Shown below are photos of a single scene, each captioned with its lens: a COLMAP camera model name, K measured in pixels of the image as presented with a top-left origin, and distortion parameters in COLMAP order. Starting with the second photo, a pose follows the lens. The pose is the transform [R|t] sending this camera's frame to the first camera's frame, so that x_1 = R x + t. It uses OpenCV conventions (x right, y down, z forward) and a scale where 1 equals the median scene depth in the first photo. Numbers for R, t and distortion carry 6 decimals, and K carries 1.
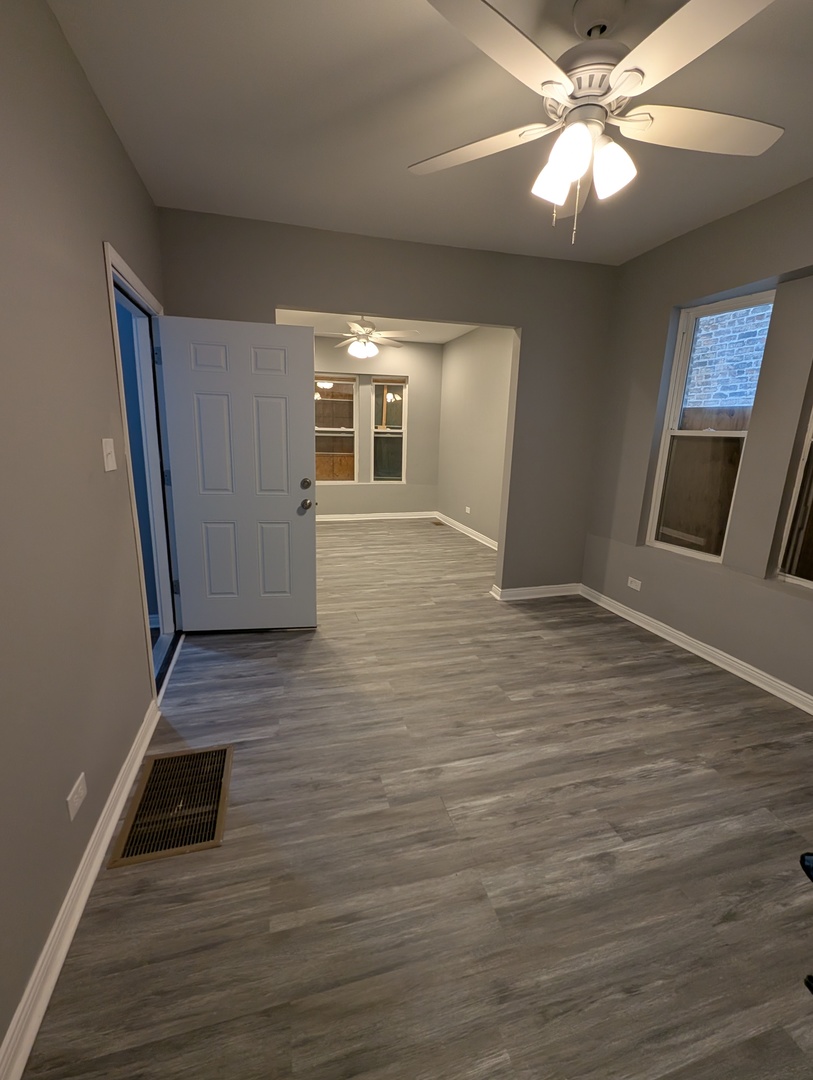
lens RADIAL K [[450.1, 0, 401.2], [0, 450.1, 547.2], [0, 0, 1]] dist [0.004777, 0.001047]
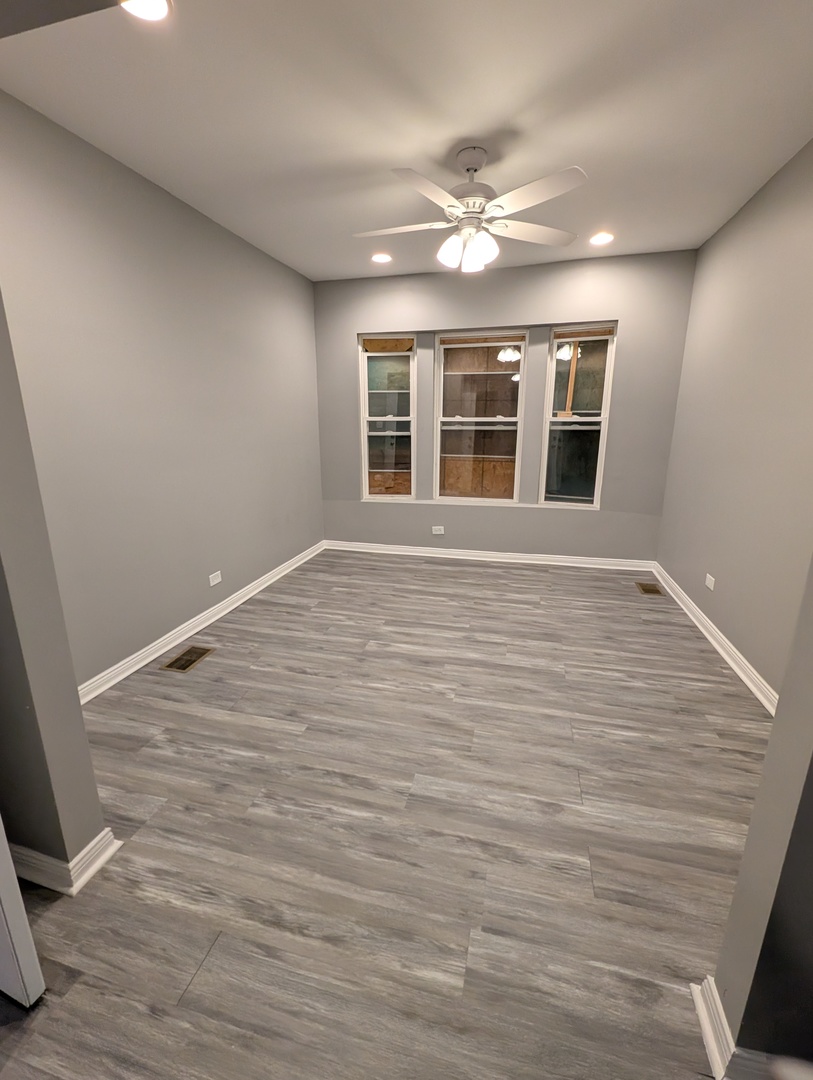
lens RADIAL K [[450.1, 0, 422.3], [0, 450.1, 539.2], [0, 0, 1]] dist [0.004777, 0.001047]
pose [[0.876839, 0.100832, -0.470092, 0.090665], [-0.099442, 0.994653, 0.027865, -0.099360], [0.470388, 0.022314, 0.882177, 0.390279]]
